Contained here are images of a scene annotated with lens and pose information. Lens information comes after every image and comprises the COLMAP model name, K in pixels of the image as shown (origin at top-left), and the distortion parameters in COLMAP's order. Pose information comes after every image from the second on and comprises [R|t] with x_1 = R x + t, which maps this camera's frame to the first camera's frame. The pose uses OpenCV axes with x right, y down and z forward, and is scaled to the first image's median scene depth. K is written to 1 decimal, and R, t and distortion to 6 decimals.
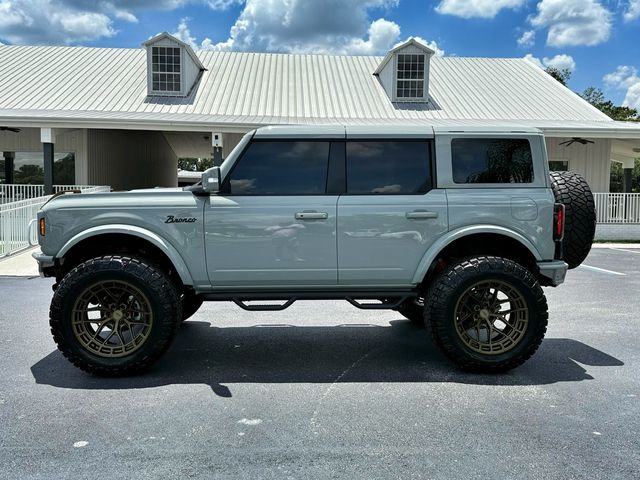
lens RADIAL K [[564.2, 0, 320.0], [0, 564.2, 240.0], [0, 0, 1]] dist [0.154358, -0.282215]
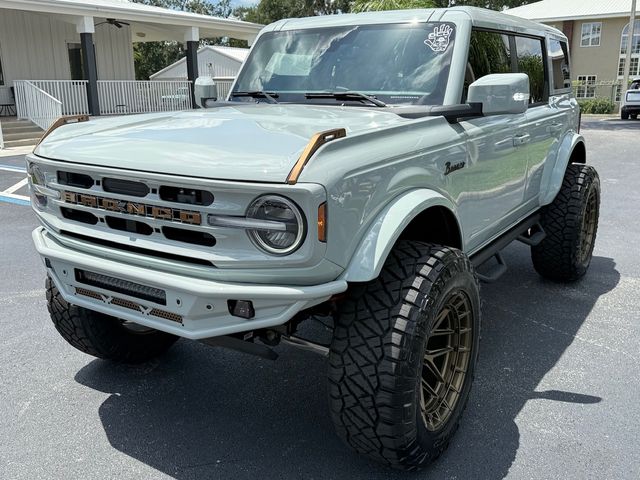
lens RADIAL K [[600.5, 0, 320.0], [0, 600.5, 240.0], [0, 0, 1]] dist [0.184599, -0.384893]
pose [[0.590735, -0.215733, 0.777491, -0.816202], [0.070443, 0.973703, 0.216655, -0.105328], [-0.803785, -0.073217, 0.590397, 0.710324]]
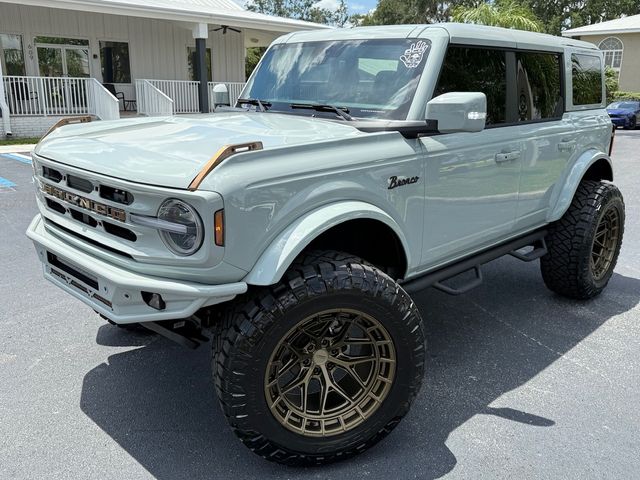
lens RADIAL K [[564.2, 0, 320.0], [0, 564.2, 240.0], [0, 0, 1]] dist [0.154358, -0.282215]
pose [[0.733189, -0.176239, 0.656791, -0.706799], [0.038480, 0.975038, 0.218680, -0.107811], [-0.678935, -0.135060, 0.721668, 0.590449]]
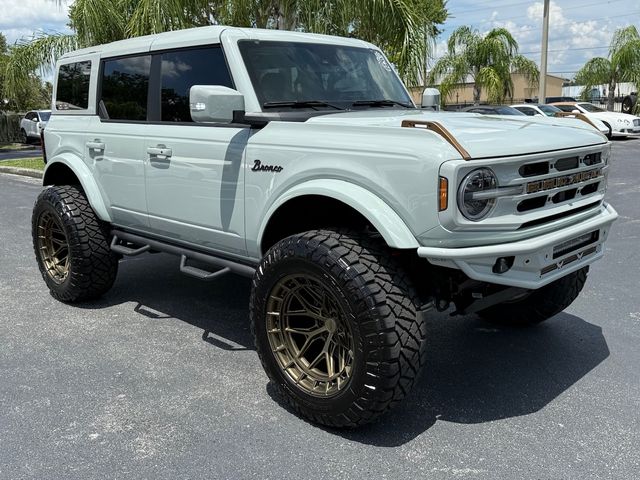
lens RADIAL K [[600.5, 0, 320.0], [0, 600.5, 240.0], [0, 0, 1]] dist [0.184599, -0.384893]
pose [[-0.665858, -0.153004, 0.730221, -0.809852], [0.077406, 0.959296, 0.271586, -0.164868], [-0.742052, 0.237361, -0.626912, 1.750465]]
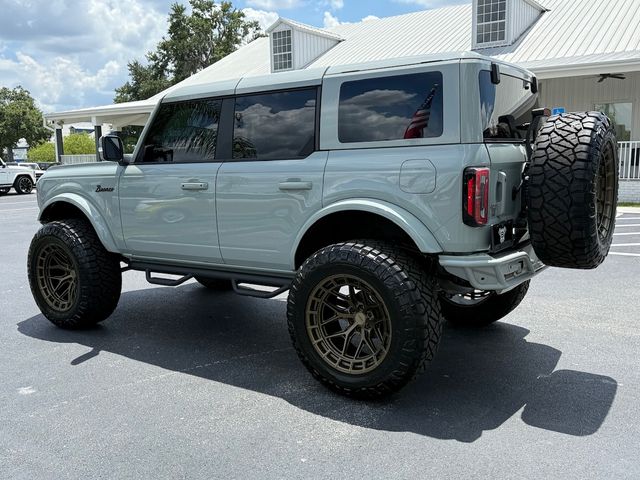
lens RADIAL K [[564.2, 0, 320.0], [0, 564.2, 240.0], [0, 0, 1]] dist [0.154358, -0.282215]
pose [[0.801303, 0.059736, -0.595269, 0.677743], [-0.015631, 0.996753, 0.078984, -0.030748], [0.598054, -0.053985, 0.799635, 0.381679]]
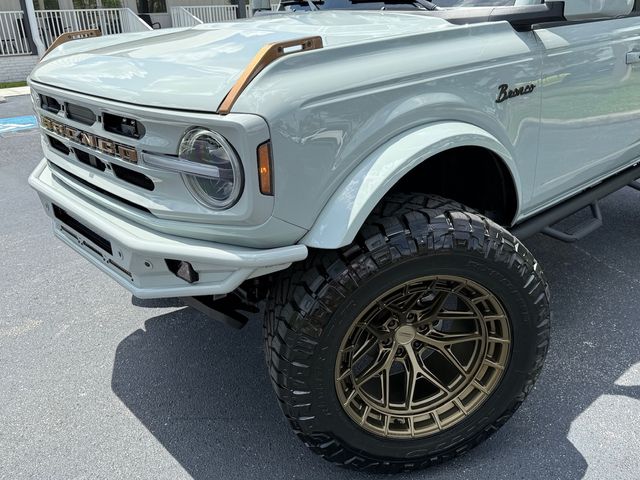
lens RADIAL K [[564.2, 0, 320.0], [0, 564.2, 240.0], [0, 0, 1]] dist [0.154358, -0.282215]
pose [[0.777345, -0.269738, 0.568311, -0.630683], [0.088235, 0.941227, 0.326046, -0.083271], [-0.622856, -0.203306, 0.755458, 0.711278]]
